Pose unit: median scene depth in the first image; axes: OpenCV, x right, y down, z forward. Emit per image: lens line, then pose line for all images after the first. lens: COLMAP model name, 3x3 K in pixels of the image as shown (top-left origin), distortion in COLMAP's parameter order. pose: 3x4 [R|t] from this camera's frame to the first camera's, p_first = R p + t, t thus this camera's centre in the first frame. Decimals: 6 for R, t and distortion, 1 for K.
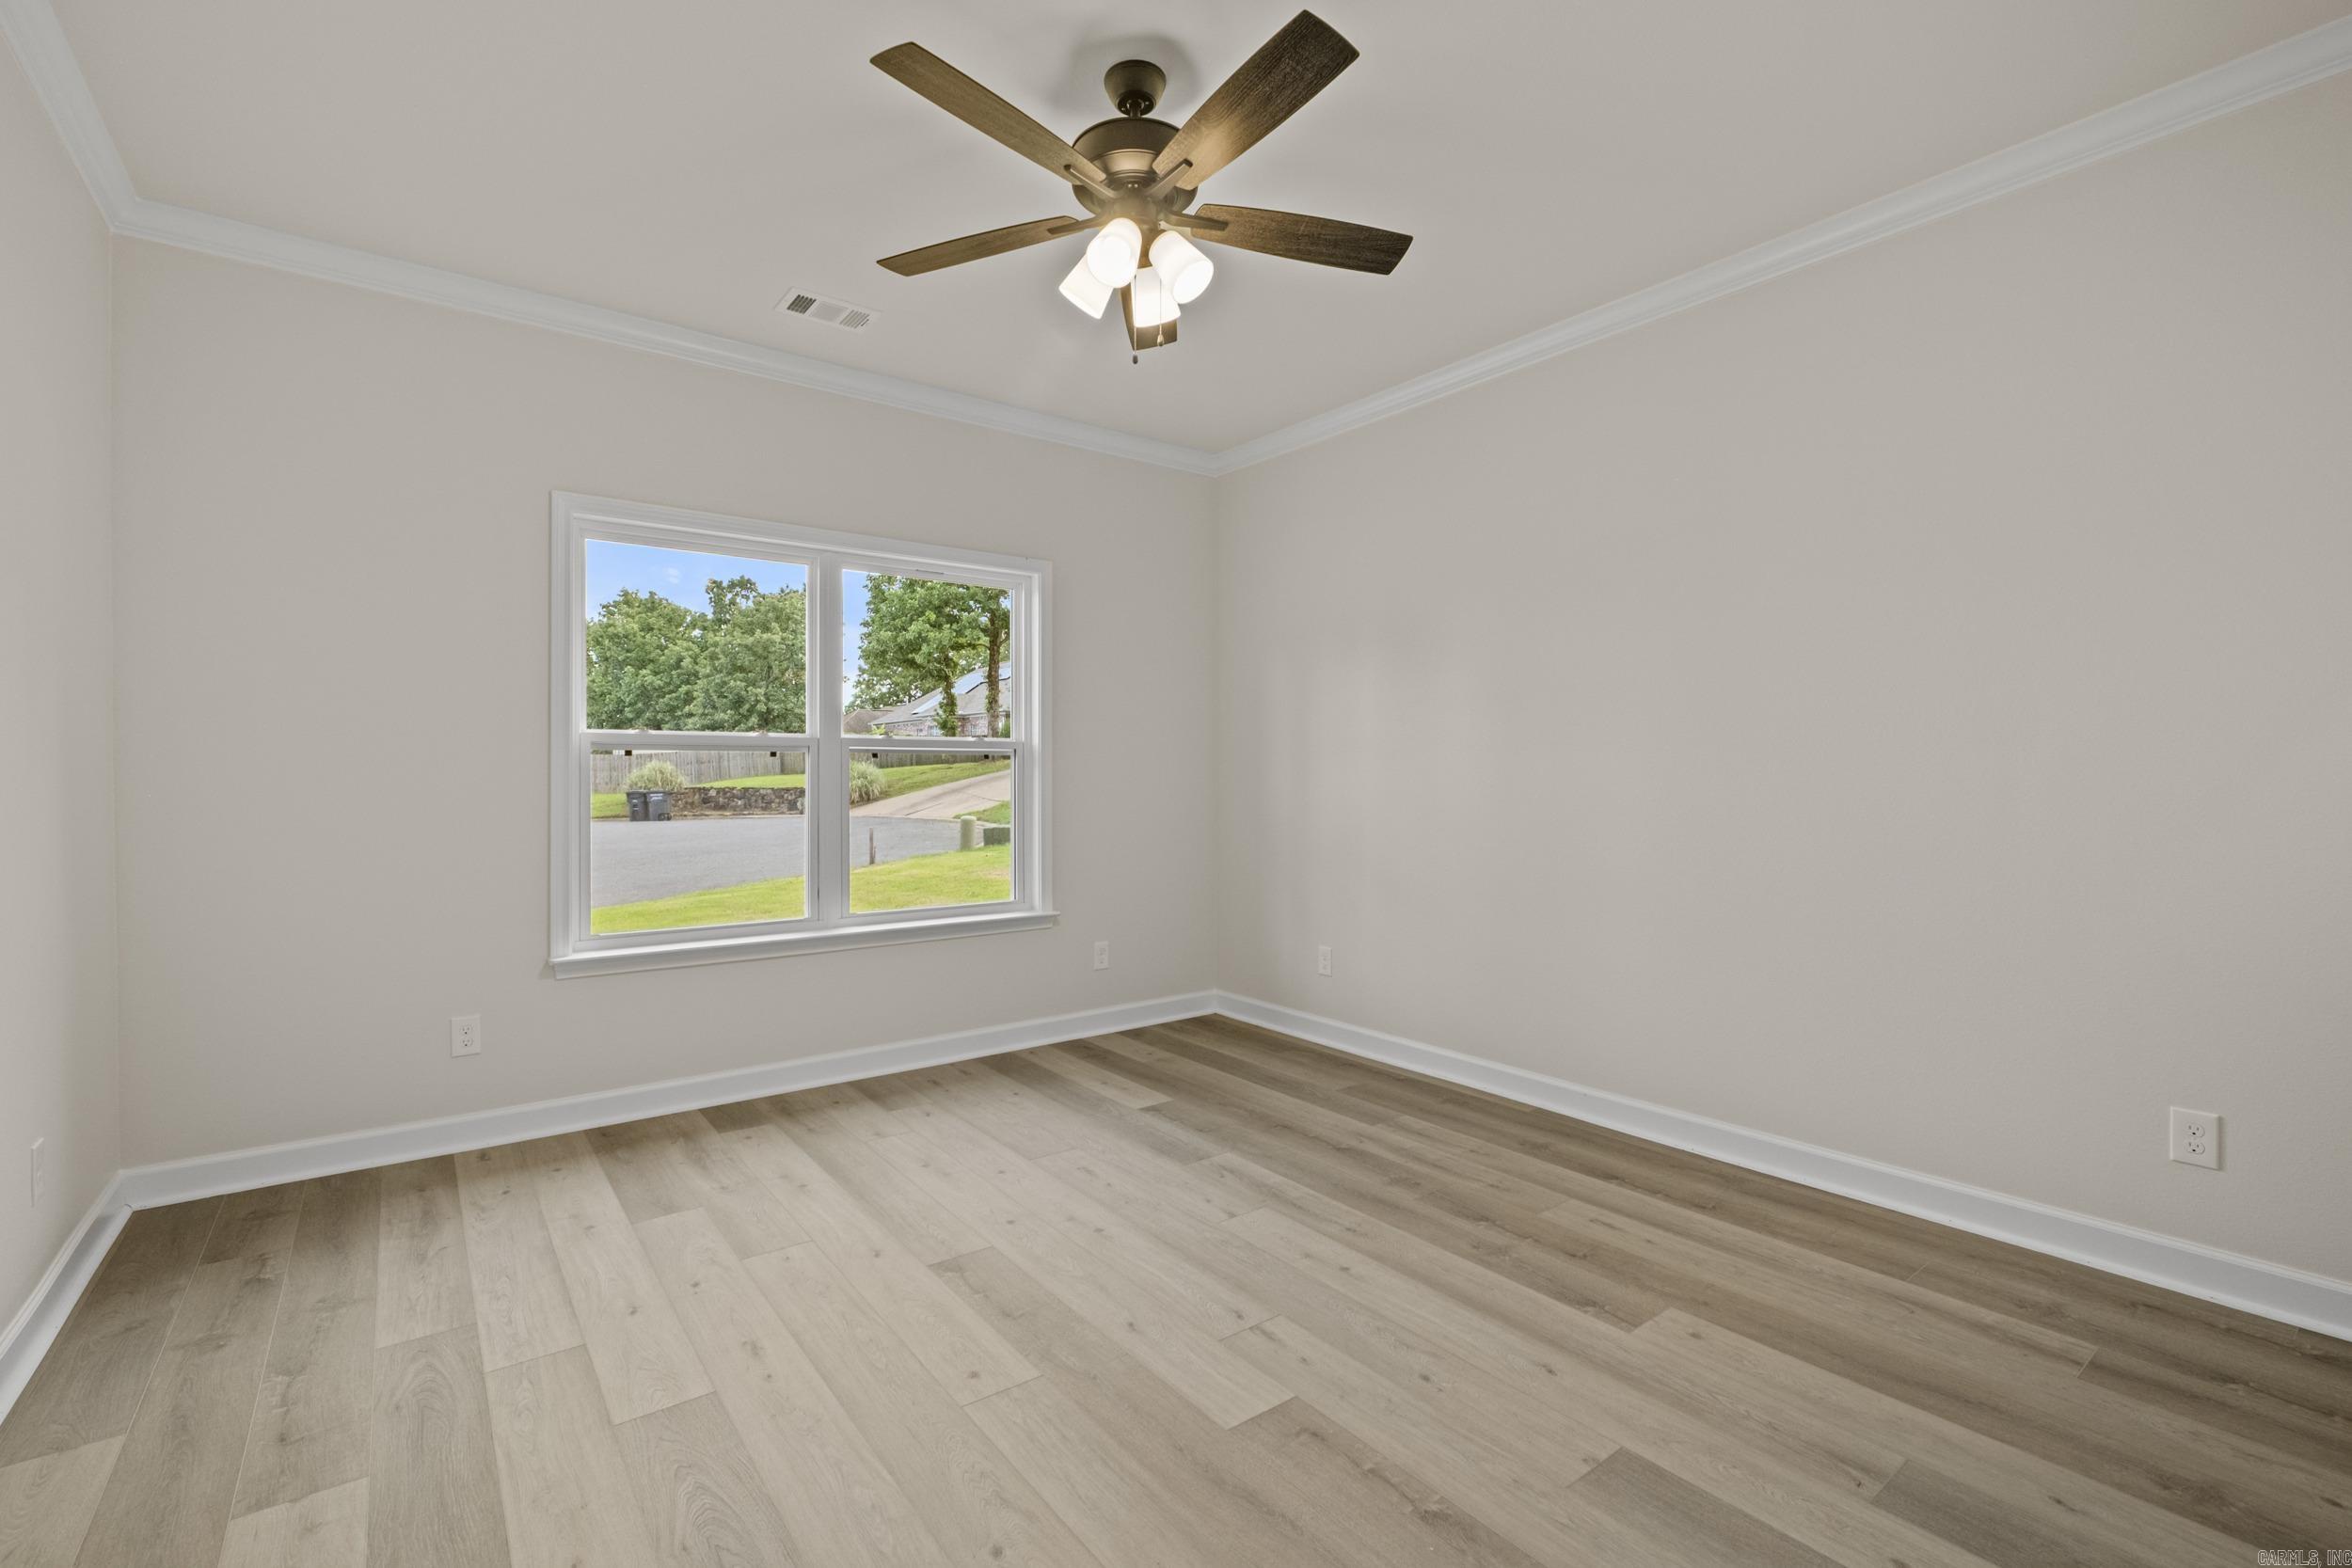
lens RADIAL K [[1017.4, 0, 1158.2], [0, 1017.4, 776.9], [0, 0, 1]] dist [-0.007234, 0.000442]
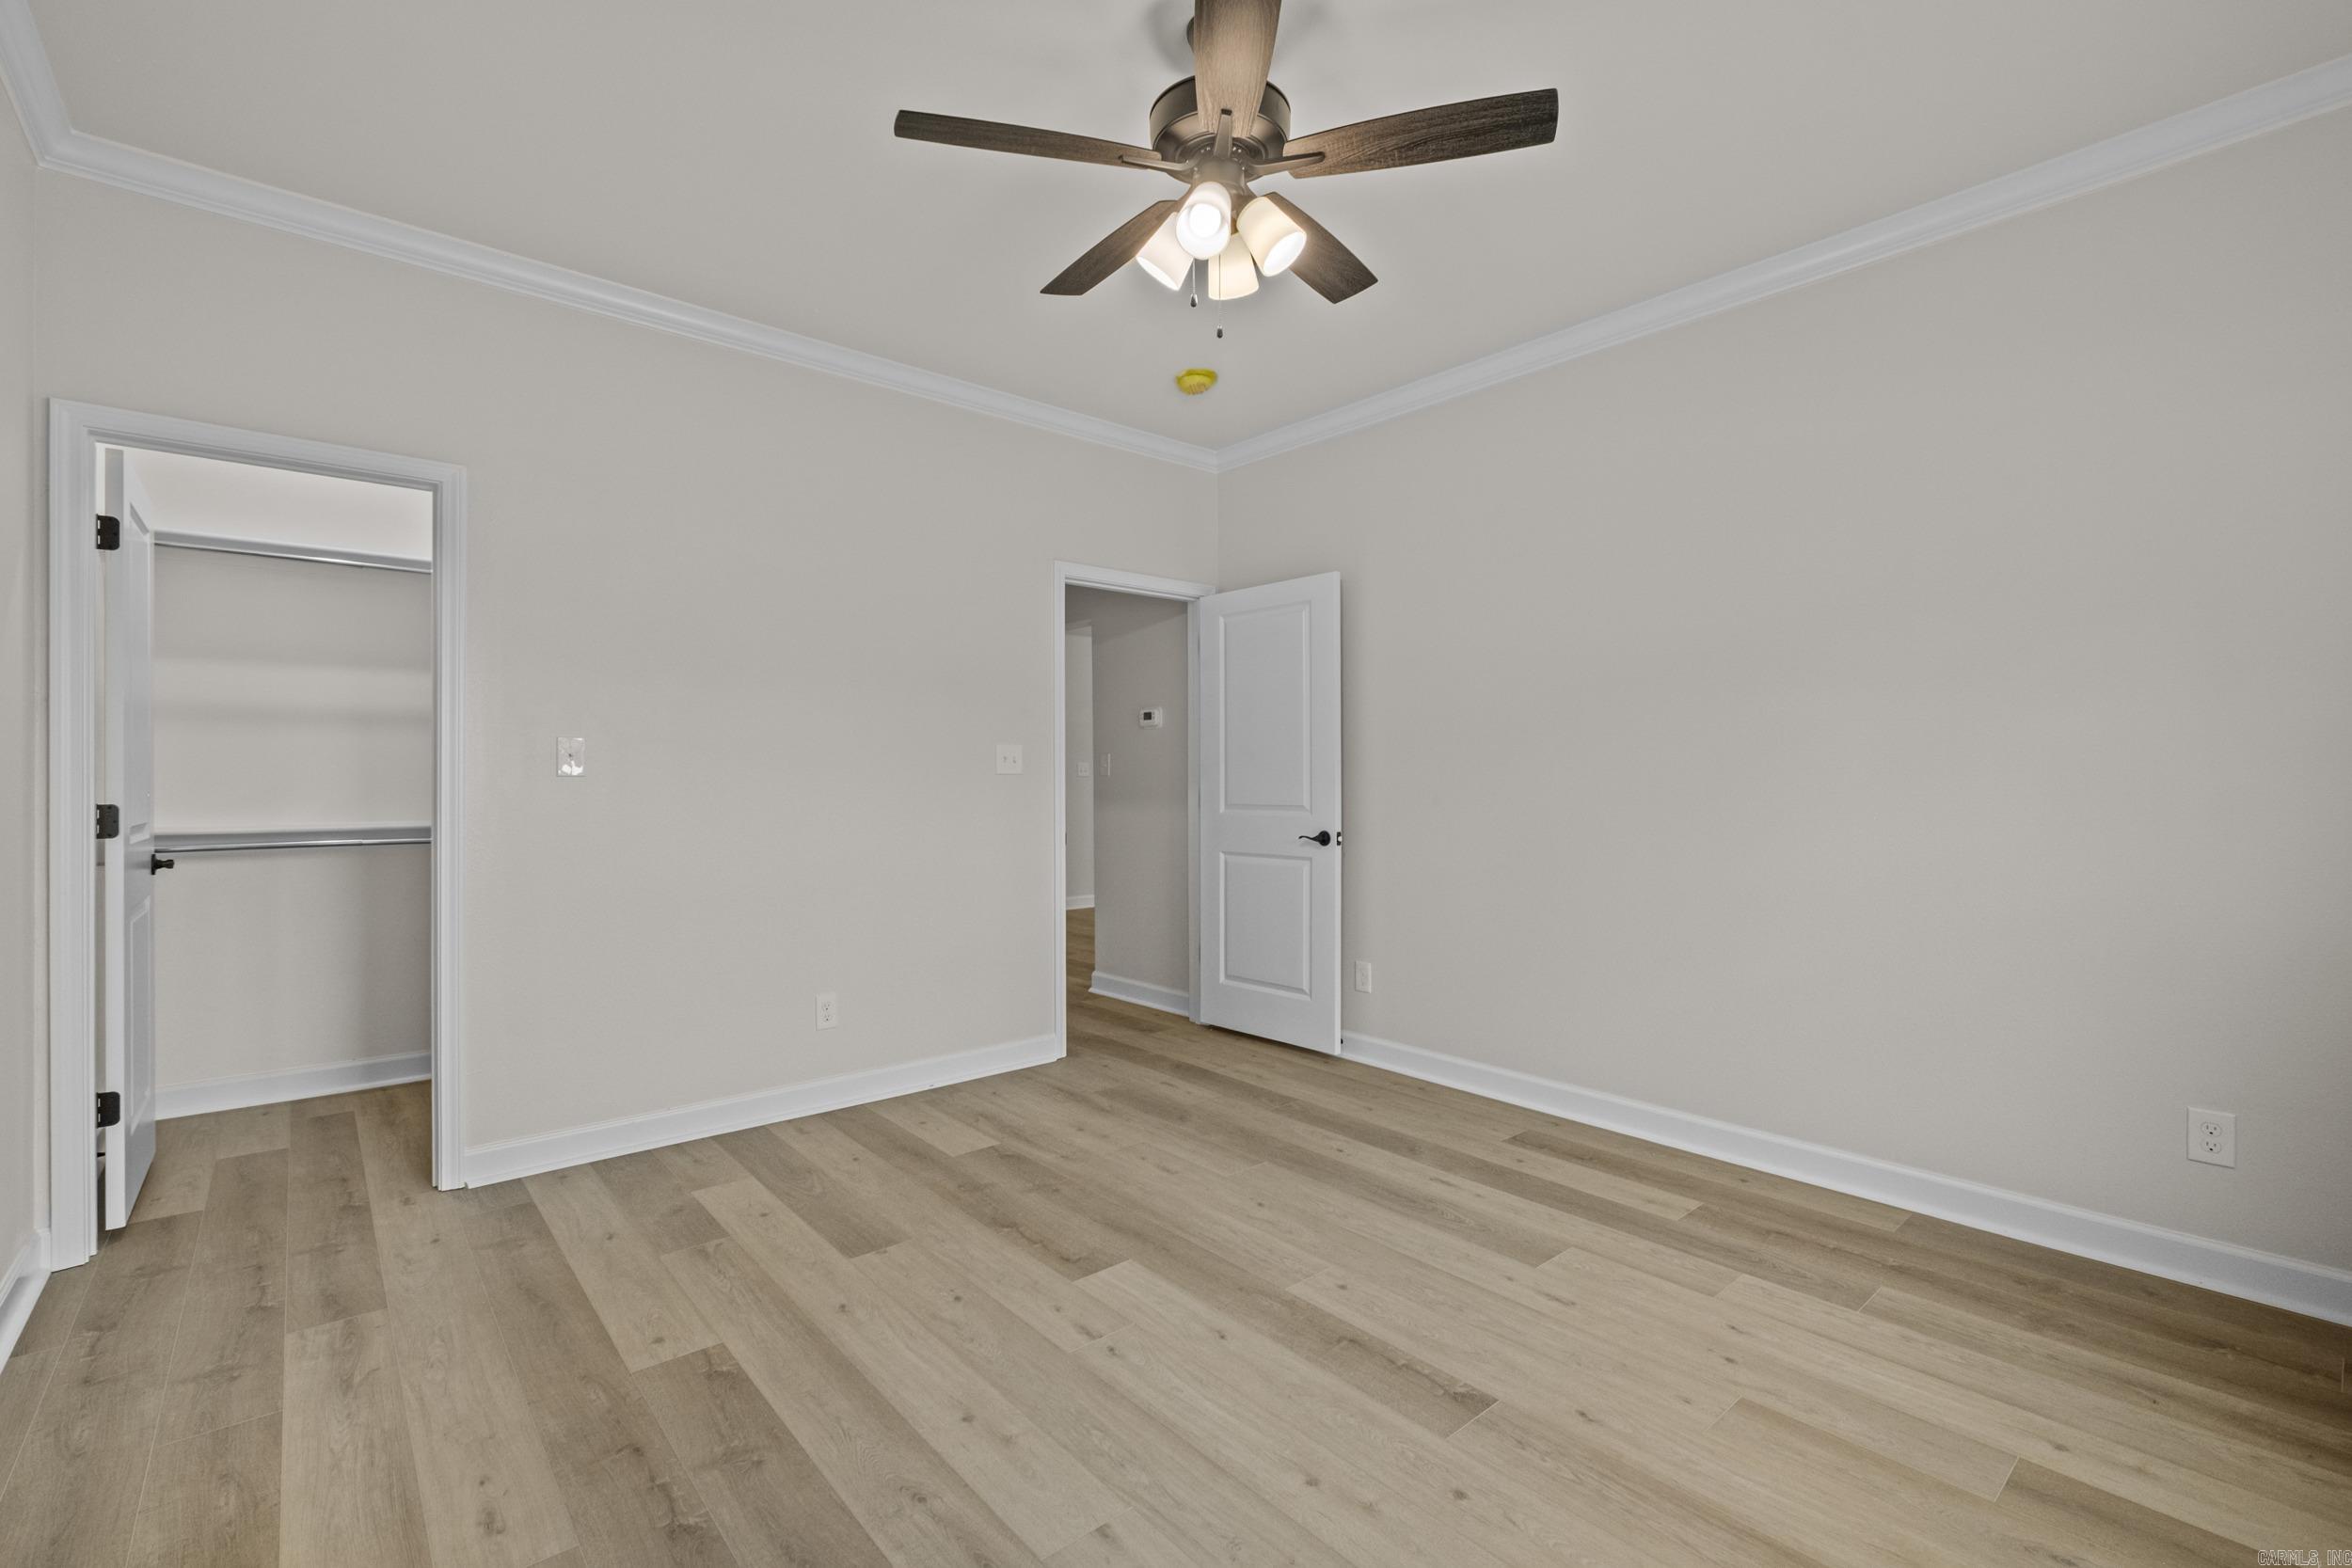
lens RADIAL K [[1017.4, 0, 1158.2], [0, 1017.4, 776.9], [0, 0, 1]] dist [-0.007234, 0.000442]
pose [[-0.998109, 0.003645, -0.061359, 0.092681], [0.003545, 0.999992, 0.001740, -0.005587], [0.061365, 0.001519, -0.998114, 1.949009]]
